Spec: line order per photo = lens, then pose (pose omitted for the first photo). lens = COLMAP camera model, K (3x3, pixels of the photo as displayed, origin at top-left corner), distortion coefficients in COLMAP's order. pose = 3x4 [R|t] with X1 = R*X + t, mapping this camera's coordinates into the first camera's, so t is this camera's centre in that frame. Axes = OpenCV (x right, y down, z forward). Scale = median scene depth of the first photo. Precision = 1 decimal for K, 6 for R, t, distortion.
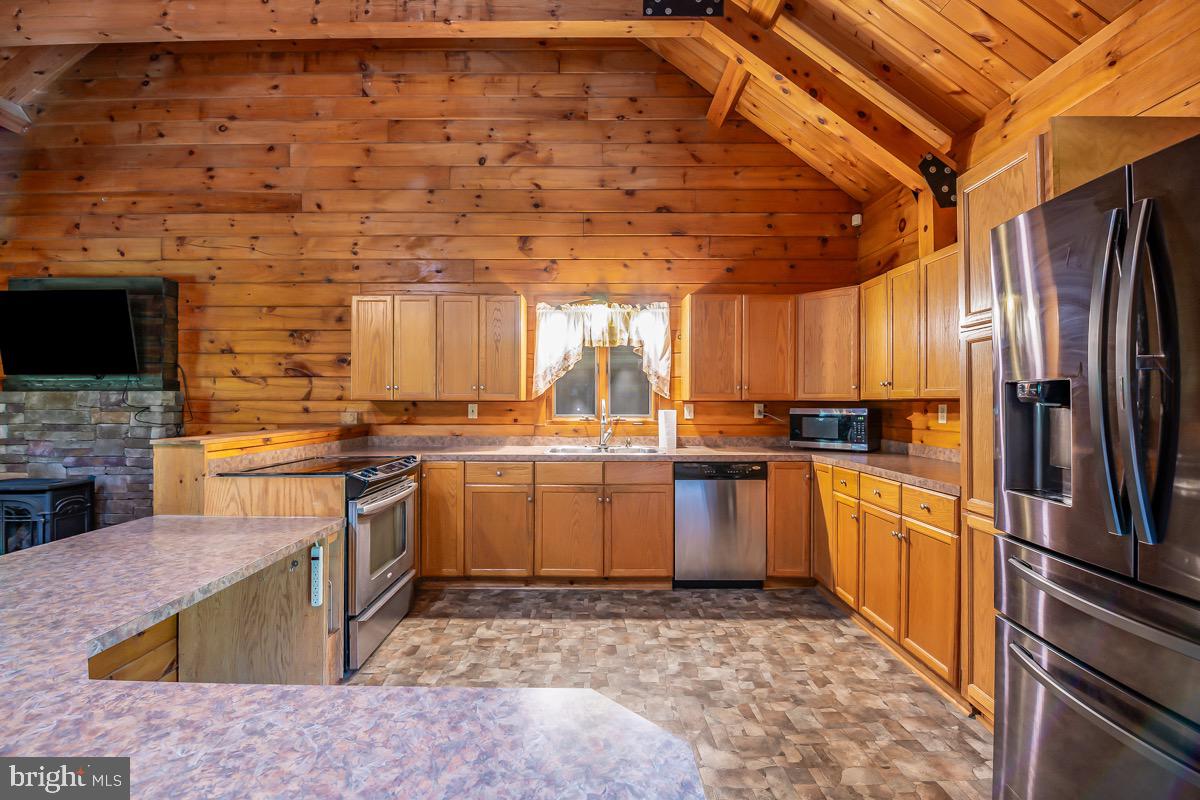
lens RADIAL K [[518.8, 0, 603.8], [0, 518.8, 397.5], [0, 0, 1]] dist [-0.005842, -0.006676]
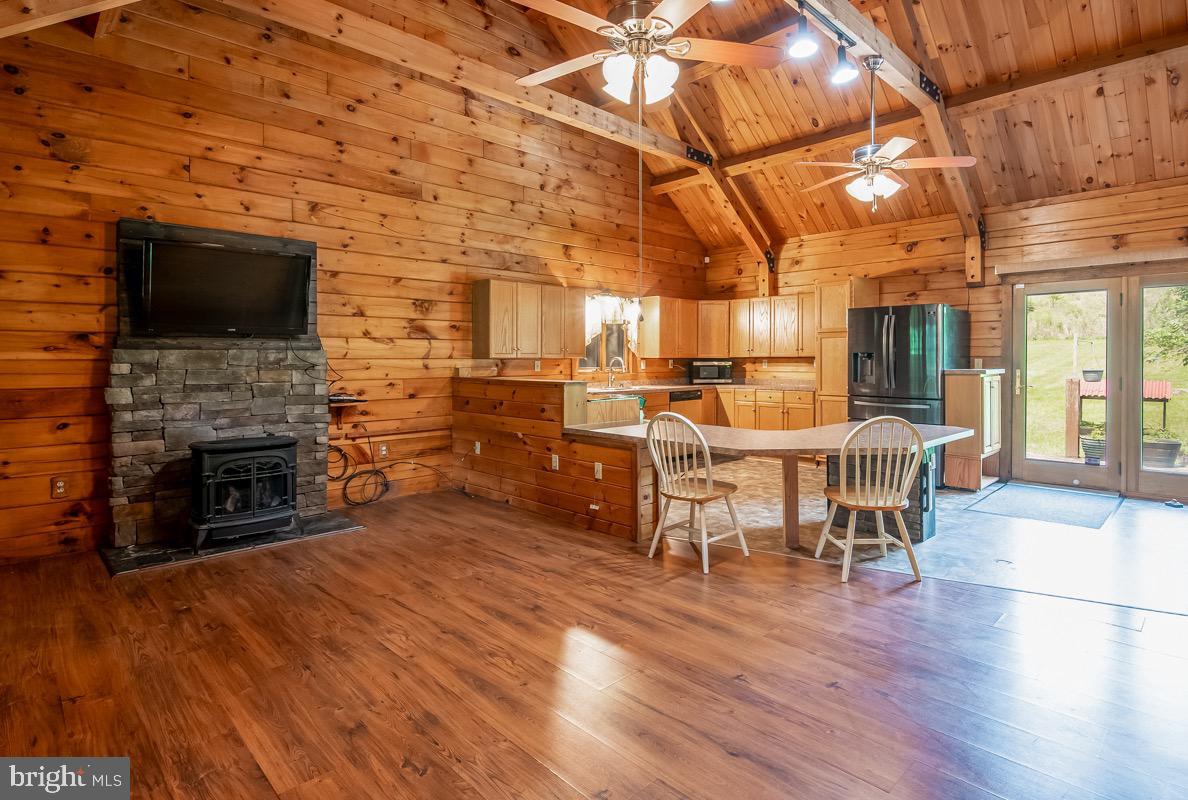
lens RADIAL K [[603.5, 0, 632.5], [0, 603.5, 368.2], [0, 0, 1]] dist [0.004670, -0.002518]
pose [[0.701588, -0.014793, 0.712429, -1.247416], [-0.003593, 0.999698, 0.024296, -0.008007], [-0.712574, -0.019606, 0.701323, -0.330400]]
